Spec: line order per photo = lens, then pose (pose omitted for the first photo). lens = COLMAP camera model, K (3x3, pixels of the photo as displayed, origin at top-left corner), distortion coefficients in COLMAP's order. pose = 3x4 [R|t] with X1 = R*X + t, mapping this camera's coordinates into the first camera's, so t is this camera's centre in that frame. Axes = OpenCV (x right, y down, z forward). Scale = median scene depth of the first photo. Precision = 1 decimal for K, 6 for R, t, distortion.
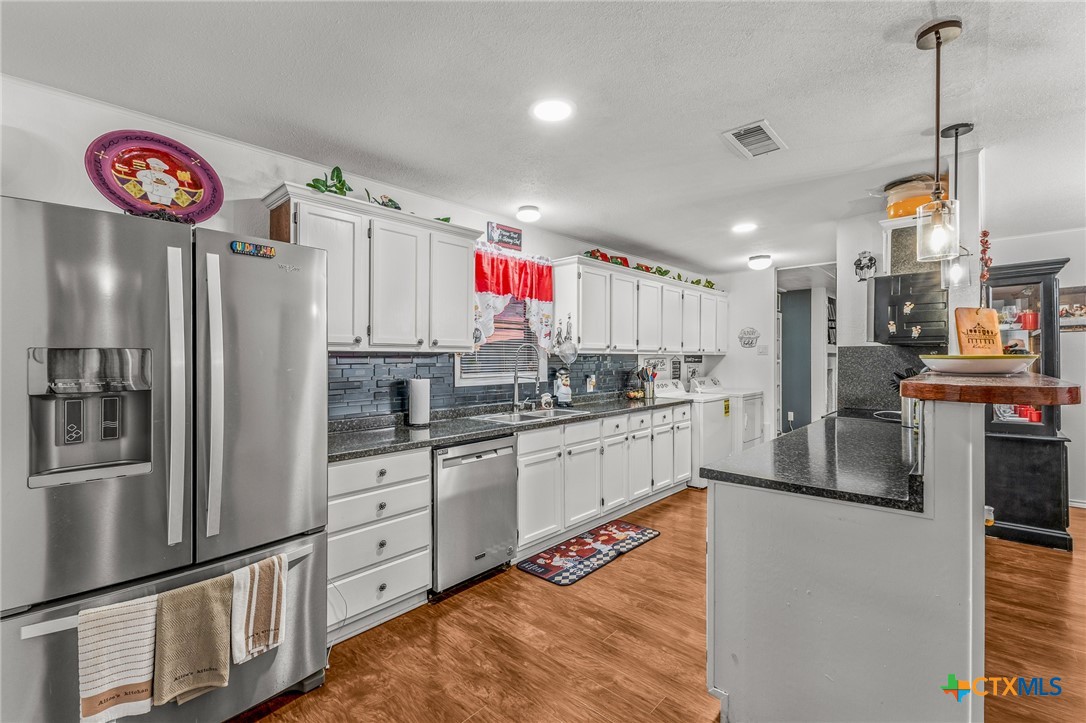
lens RADIAL K [[472.0, 0, 542.7], [0, 472.0, 362.7], [0, 0, 1]] dist [0.002558, -0.000340]
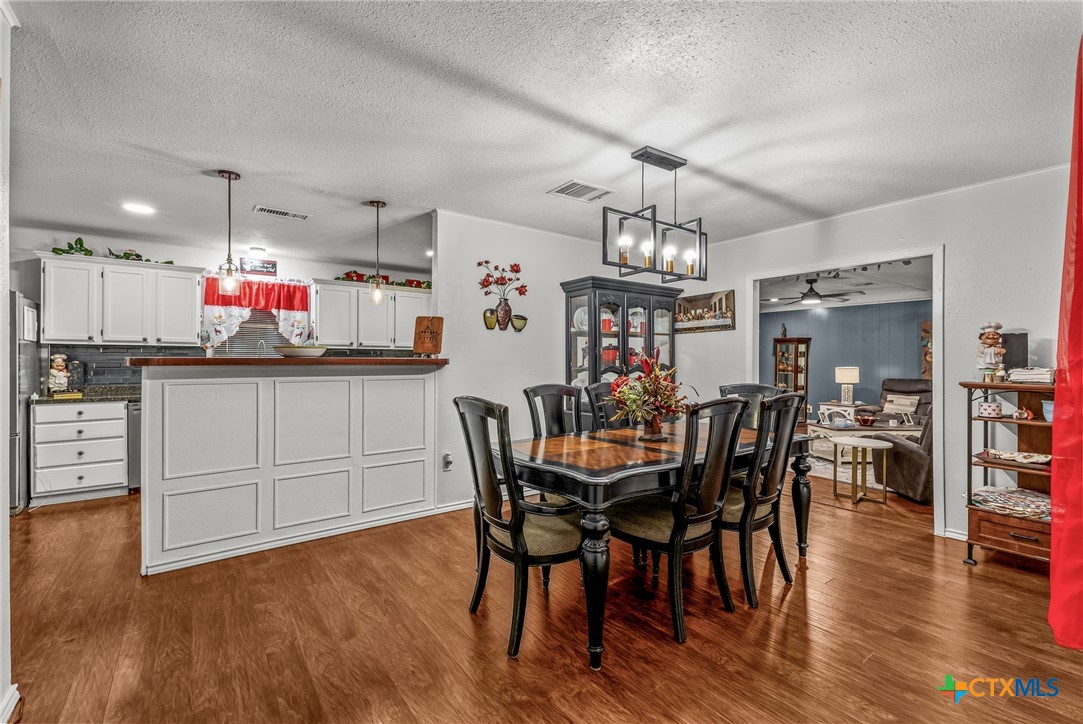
lens RADIAL K [[471.6, 0, 536.9], [0, 471.6, 360.3], [0, 0, 1]] dist [0.001144, -0.000226]
pose [[0.983083, 0.009378, -0.182921, 1.069089], [-0.010312, 0.999938, -0.004156, 0.016794], [0.182871, 0.005972, 0.983119, -0.273712]]
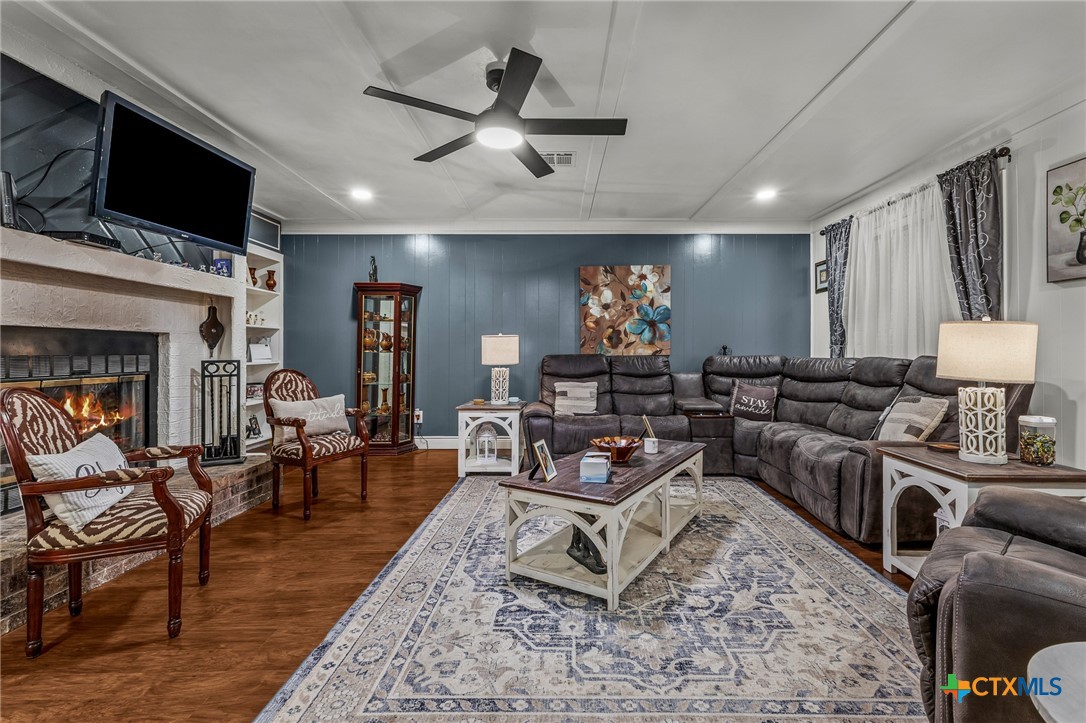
lens RADIAL K [[479.3, 0, 571.4], [0, 479.3, 348.1], [0, 0, 1]] dist [0.009110, -0.000067]
pose [[0.718003, 0.005973, 0.696014, 1.409569], [0.006376, 0.999865, -0.015159, 0.079407], [-0.696011, 0.015322, 0.717868, 1.247433]]
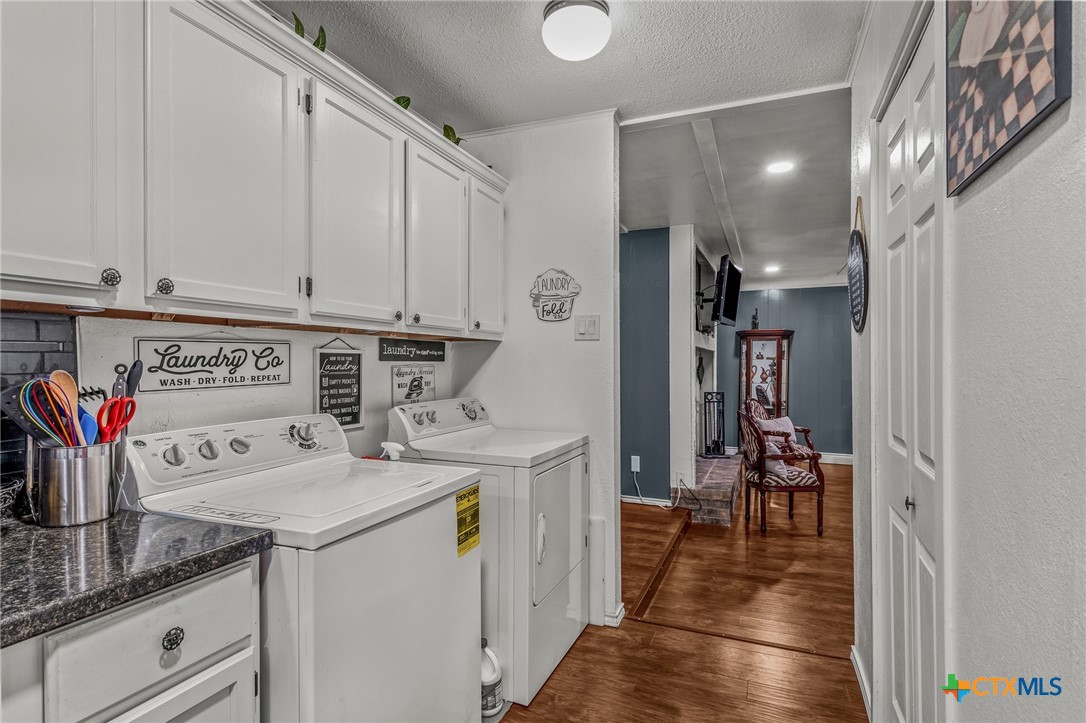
lens RADIAL K [[546.4, 0, 544.6], [0, 546.4, 361.1], [0, 0, 1]] dist [0.016352, 0.000001]
pose [[0.938215, 0.008077, 0.345960, 0.462842], [-0.004301, 0.999923, -0.011681, 0.008909], [-0.346027, 0.009471, 0.938177, 0.985253]]
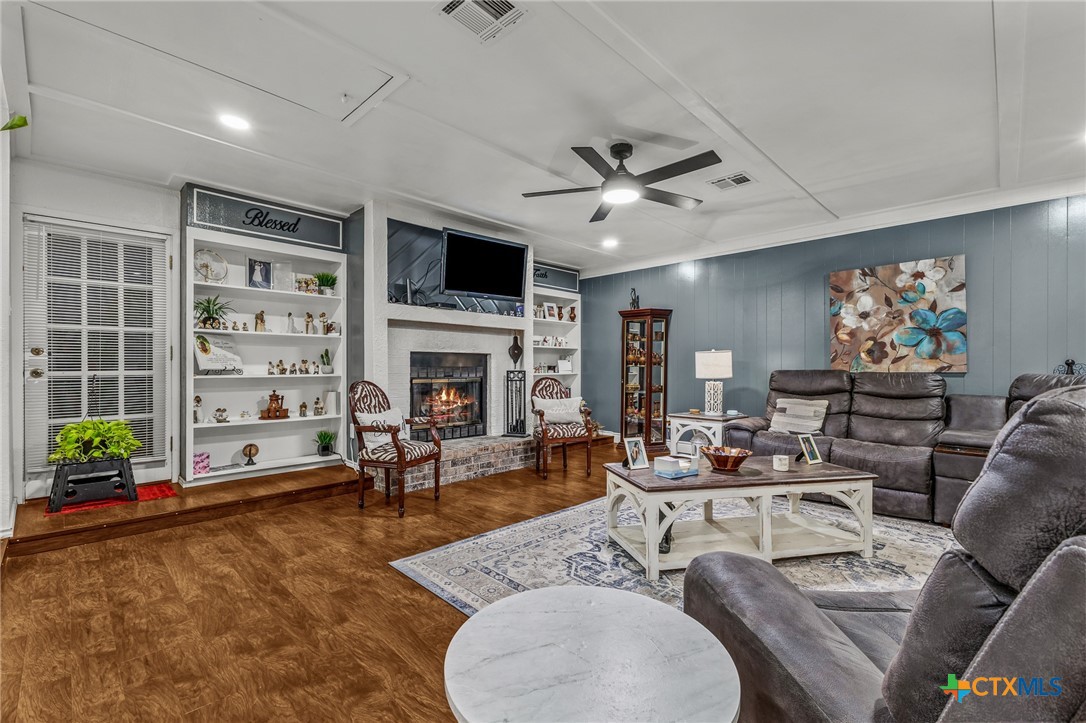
lens RADIAL K [[472.0, 0, 542.7], [0, 472.0, 362.7], [0, 0, 1]] dist [0.002558, -0.000340]
pose [[0.999525, 0.007825, -0.029823, 1.704591], [-0.008326, 0.999826, -0.016700, 0.084524], [0.029687, 0.016940, 0.999416, 0.946177]]
